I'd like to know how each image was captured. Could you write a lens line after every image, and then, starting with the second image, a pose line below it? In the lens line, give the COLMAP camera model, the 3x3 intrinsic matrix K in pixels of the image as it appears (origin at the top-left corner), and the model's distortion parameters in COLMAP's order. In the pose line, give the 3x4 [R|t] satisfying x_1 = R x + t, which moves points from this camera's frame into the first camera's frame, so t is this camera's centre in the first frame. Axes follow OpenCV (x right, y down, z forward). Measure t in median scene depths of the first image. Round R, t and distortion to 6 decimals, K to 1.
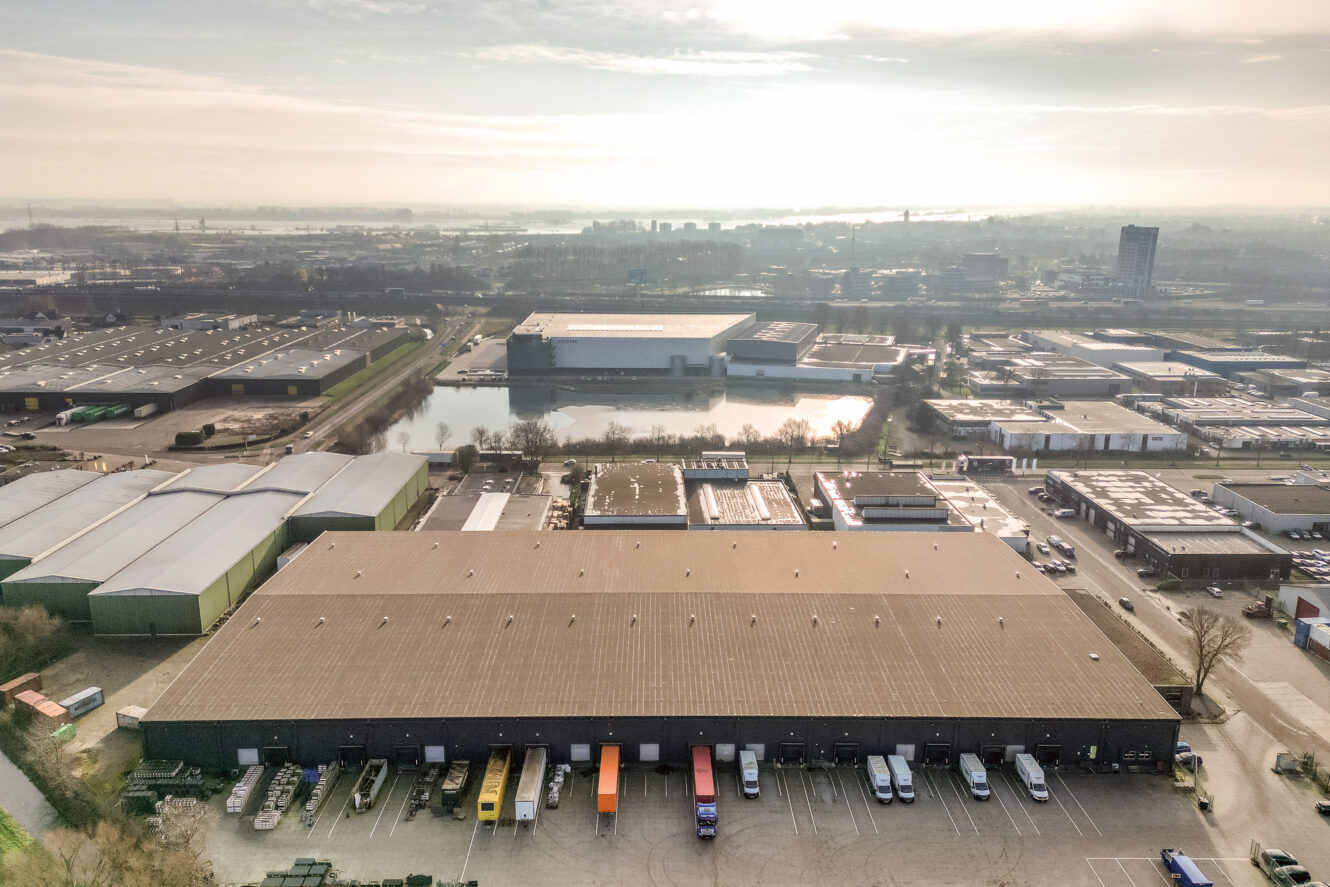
lens RADIAL K [[921.8, 0, 665.0], [0, 921.8, 443.5], [0, 0, 1]] dist [0.112554, -0.102505]
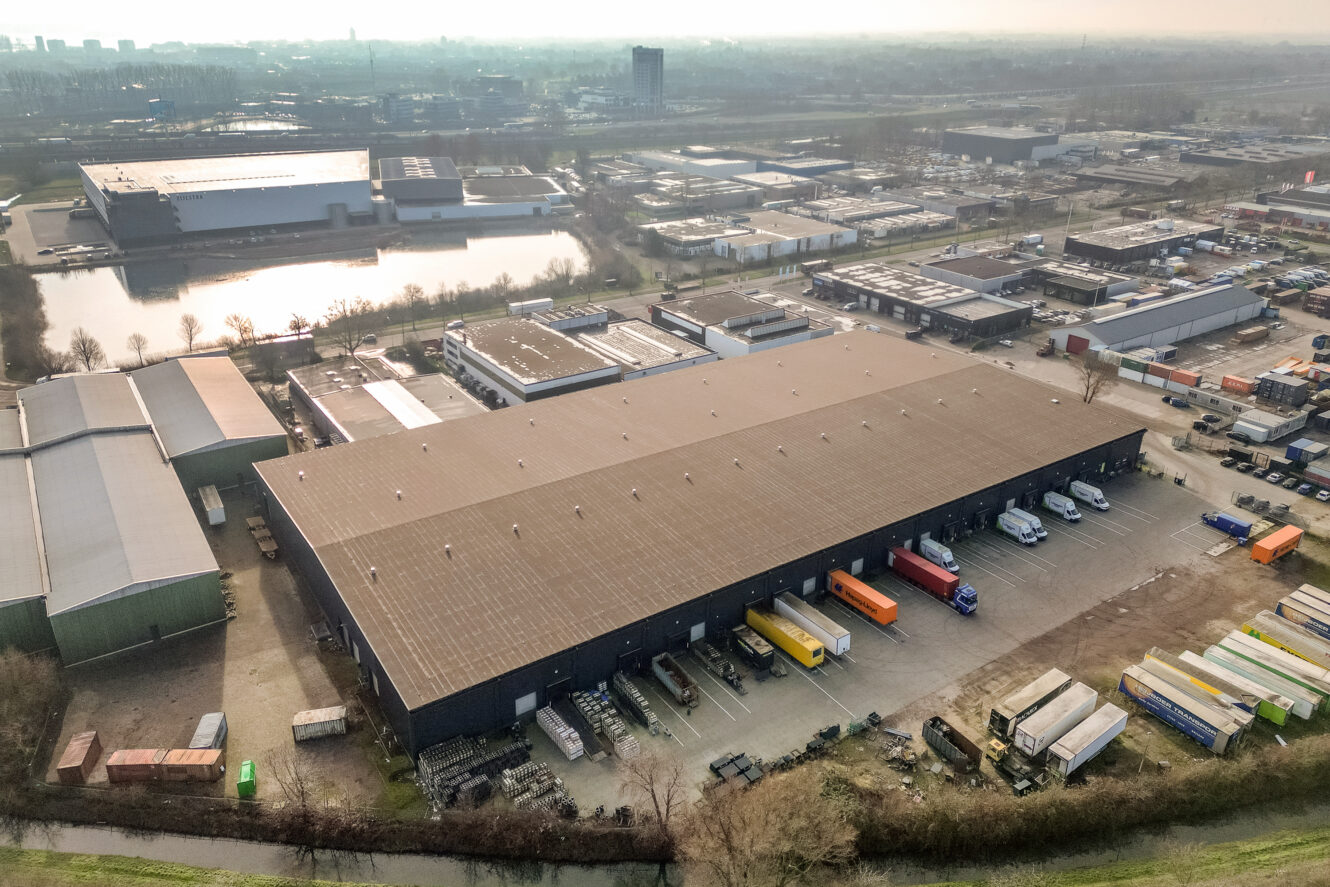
lens RADIAL K [[921.8, 0, 665.0], [0, 921.8, 443.5], [0, 0, 1]] dist [0.112554, -0.102505]
pose [[0.833776, -0.226040, 0.503709, -0.395132], [0.136743, 0.968469, 0.208254, -0.033486], [-0.534900, -0.104758, 0.838396, 0.133915]]
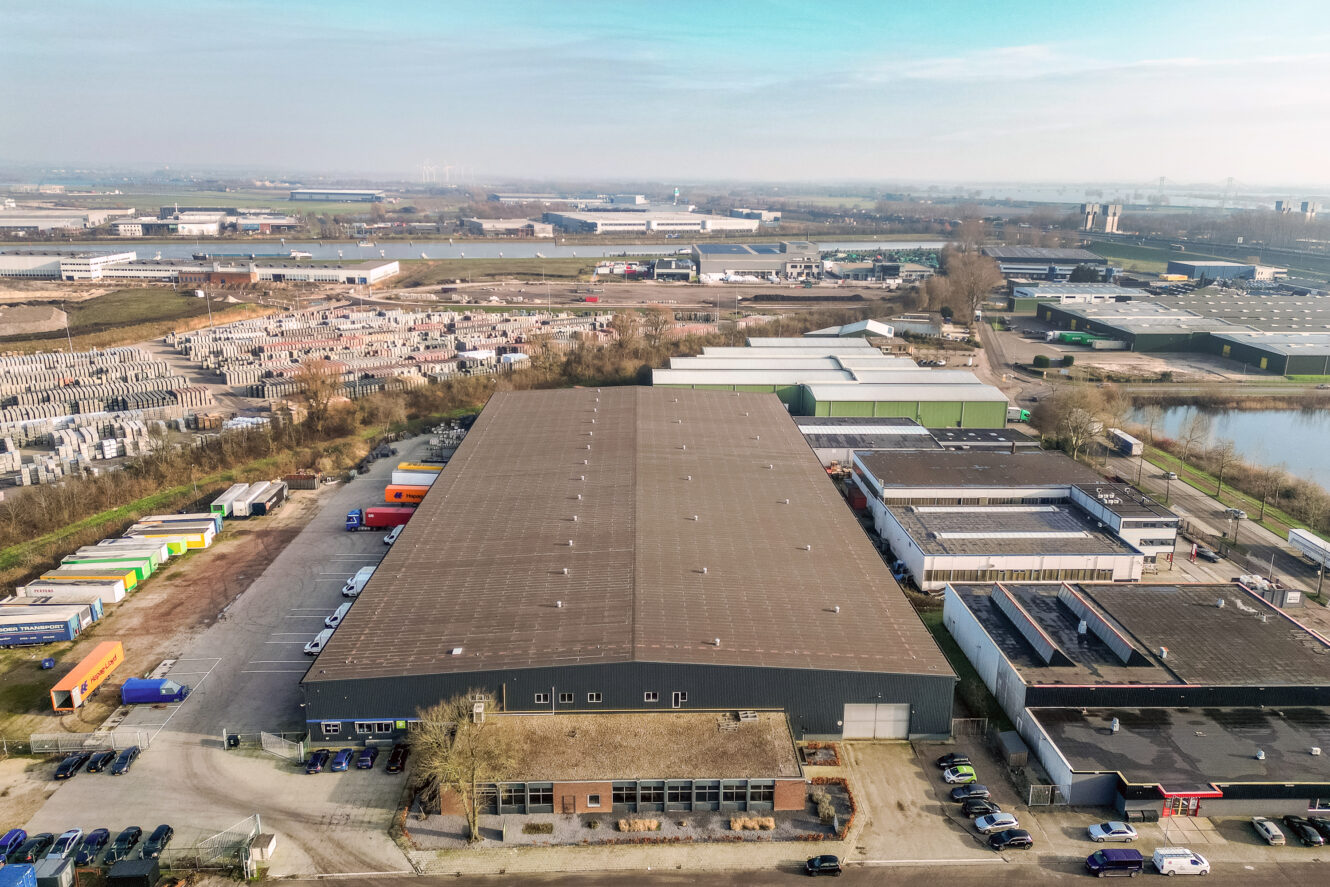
lens RADIAL K [[921.8, 0, 665.0], [0, 921.8, 443.5], [0, 0, 1]] dist [0.112554, -0.102505]
pose [[0.012013, 0.271032, -0.962495, 0.700676], [-0.269995, 0.927691, 0.257862, -0.100991], [0.962787, 0.256771, 0.084322, 0.658066]]
